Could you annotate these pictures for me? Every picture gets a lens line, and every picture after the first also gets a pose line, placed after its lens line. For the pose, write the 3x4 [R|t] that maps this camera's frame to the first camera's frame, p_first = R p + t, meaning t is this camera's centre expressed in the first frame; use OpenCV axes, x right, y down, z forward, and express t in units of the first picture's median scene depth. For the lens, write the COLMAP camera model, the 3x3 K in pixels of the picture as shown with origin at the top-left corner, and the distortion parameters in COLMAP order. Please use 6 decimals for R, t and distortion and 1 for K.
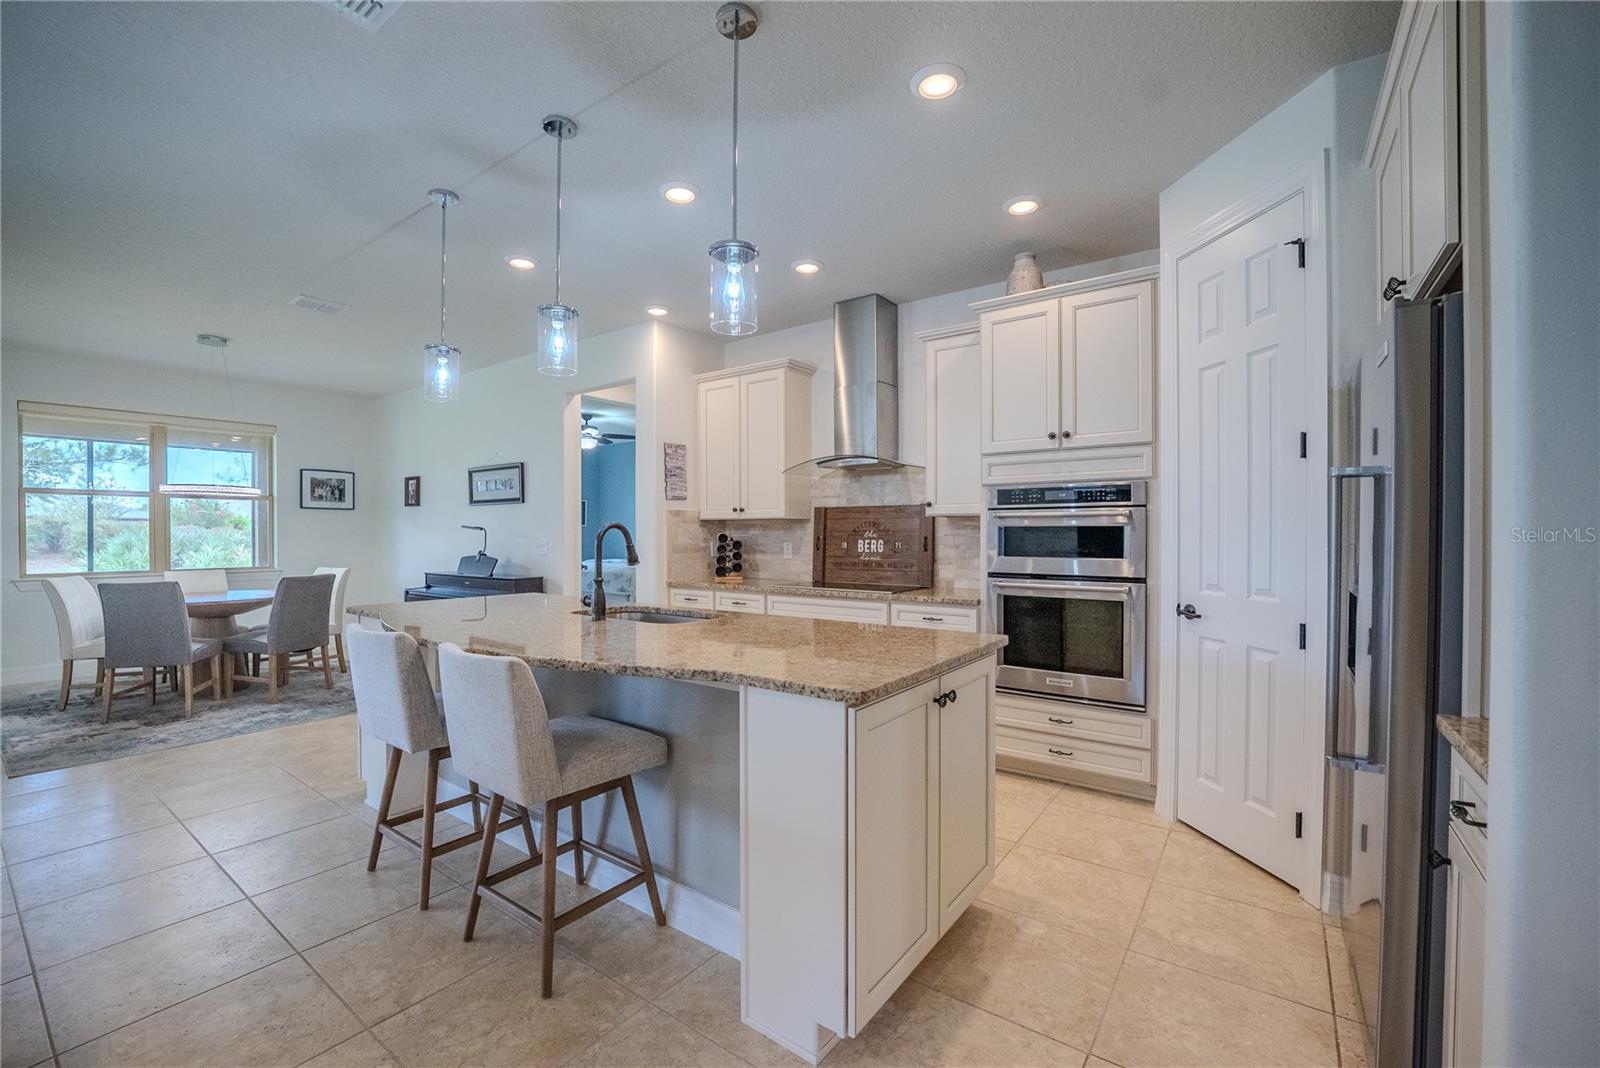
lens RADIAL K [[669.9, 0, 804.5], [0, 669.9, 536.7], [0, 0, 1]] dist [-0.033173, 0.003558]
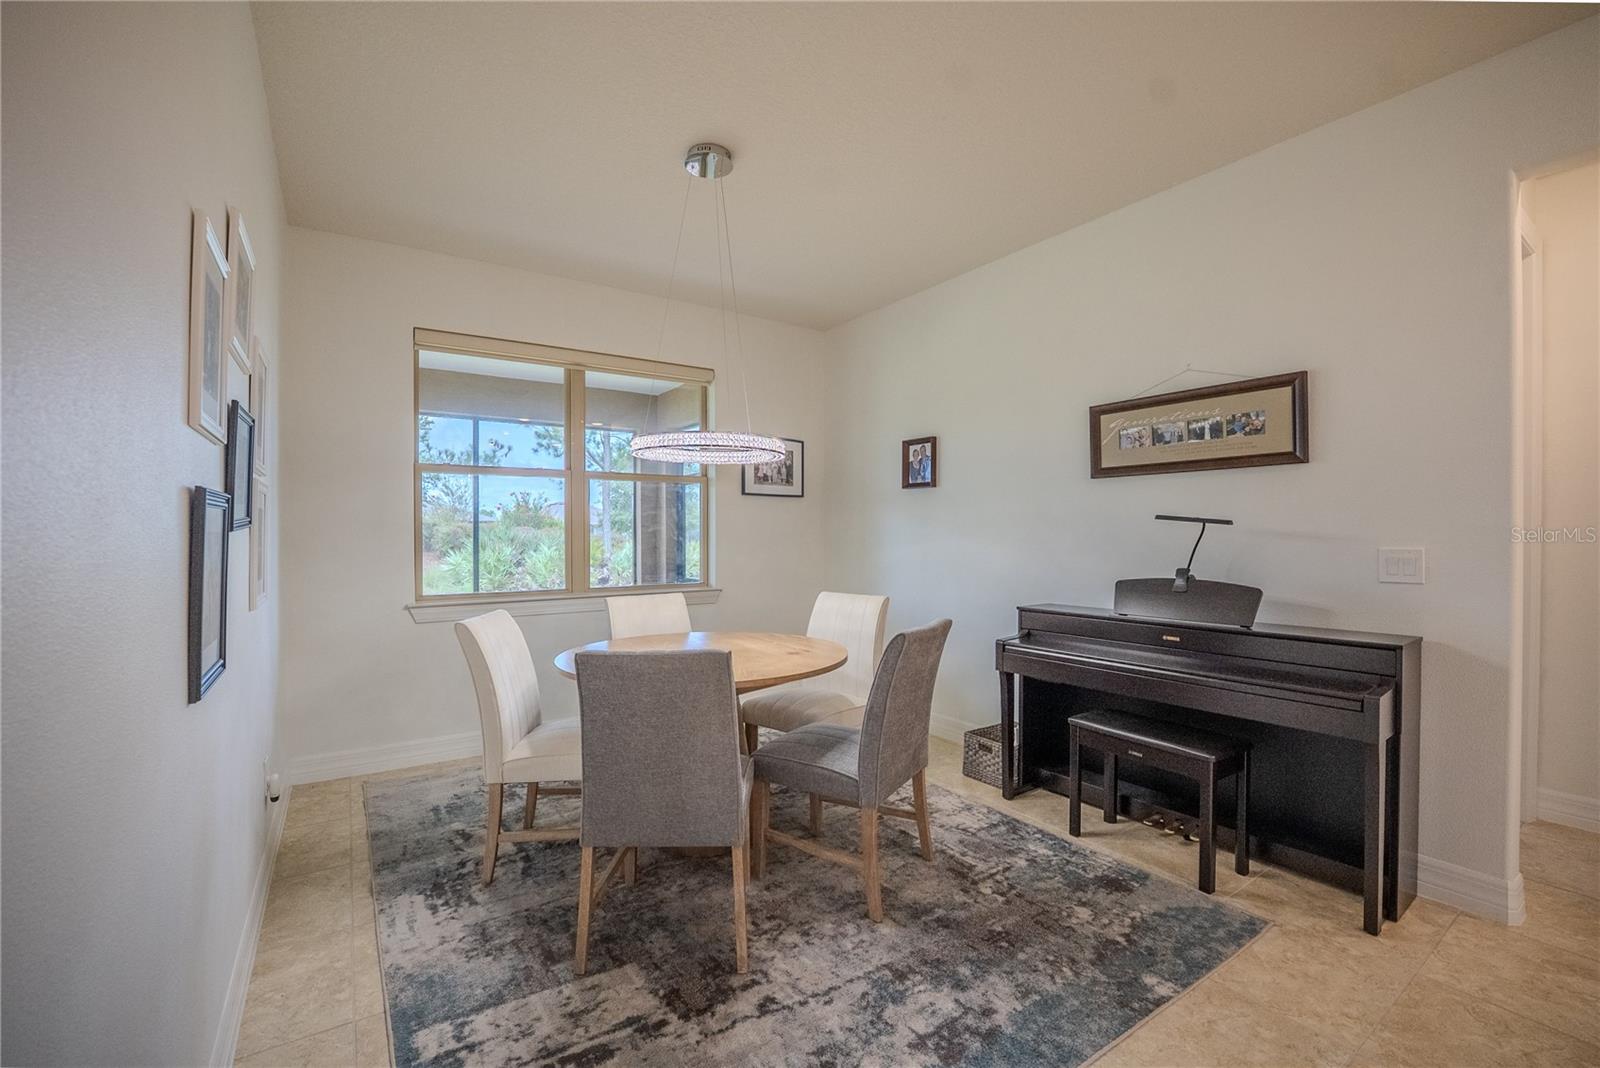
lens RADIAL K [[652.9, 0, 770.8], [0, 652.9, 536.2], [0, 0, 1]] dist [-0.018605, 0.000541]
pose [[0.931658, 0.000201, -0.363336, -0.740393], [-0.000542, 1.000000, -0.000837, -0.002287], [0.363335, 0.000977, 0.931658, 0.591216]]
